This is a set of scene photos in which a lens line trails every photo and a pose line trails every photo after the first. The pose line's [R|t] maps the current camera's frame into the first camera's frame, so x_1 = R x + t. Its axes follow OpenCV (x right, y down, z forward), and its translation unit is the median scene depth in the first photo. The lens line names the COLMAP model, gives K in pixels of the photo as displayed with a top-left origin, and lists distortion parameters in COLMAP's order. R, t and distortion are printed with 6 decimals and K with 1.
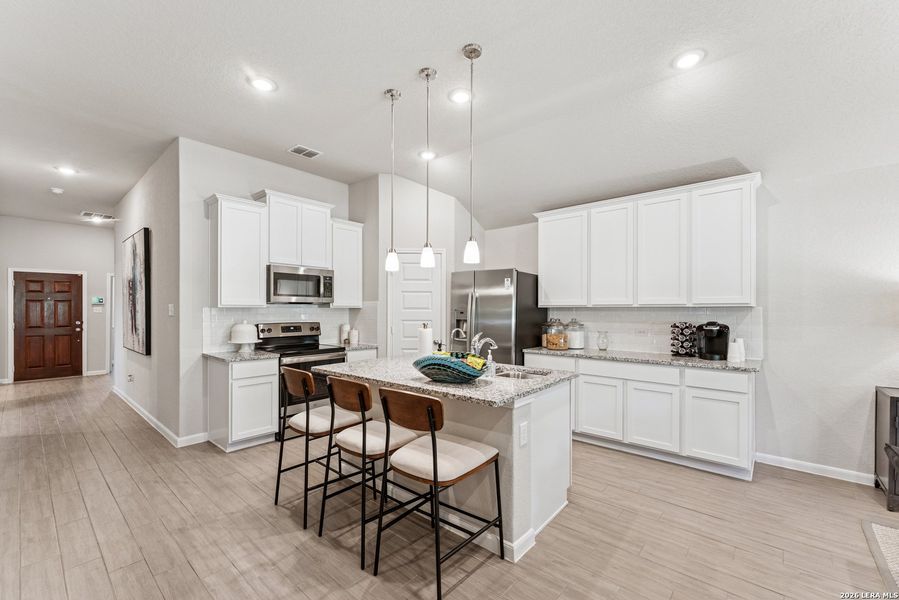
lens RADIAL K [[375.8, 0, 453.2], [0, 375.8, 310.7], [0, 0, 1]] dist [-0.000659, -0.000261]
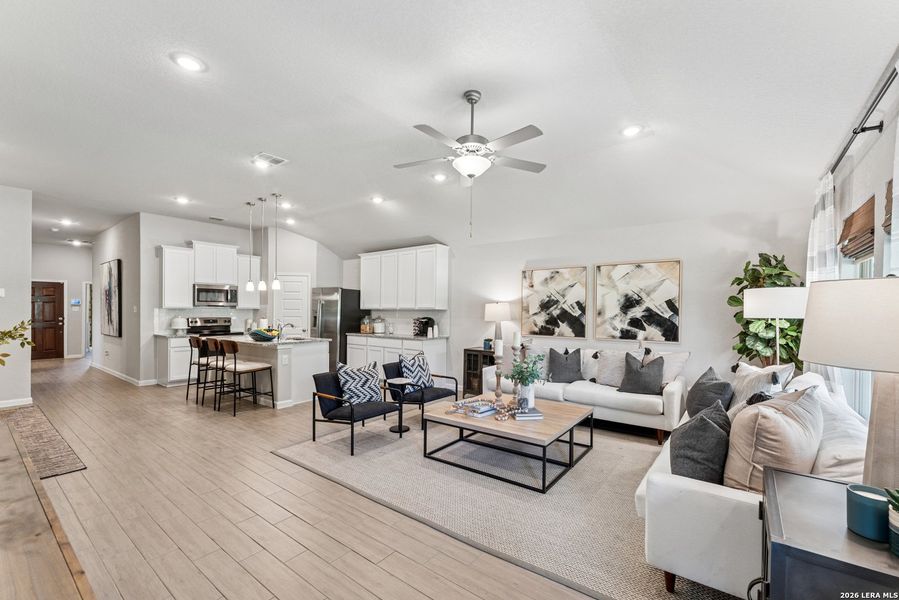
lens RADIAL K [[379.0, 0, 453.1], [0, 379.0, 313.7], [0, 0, 1]] dist [-0.000414, -0.000062]
pose [[0.998119, 0.004463, 0.061142, 0.594833], [-0.004841, 0.999970, 0.006032, -0.000400], [-0.061113, -0.006317, 0.998111, -0.818440]]
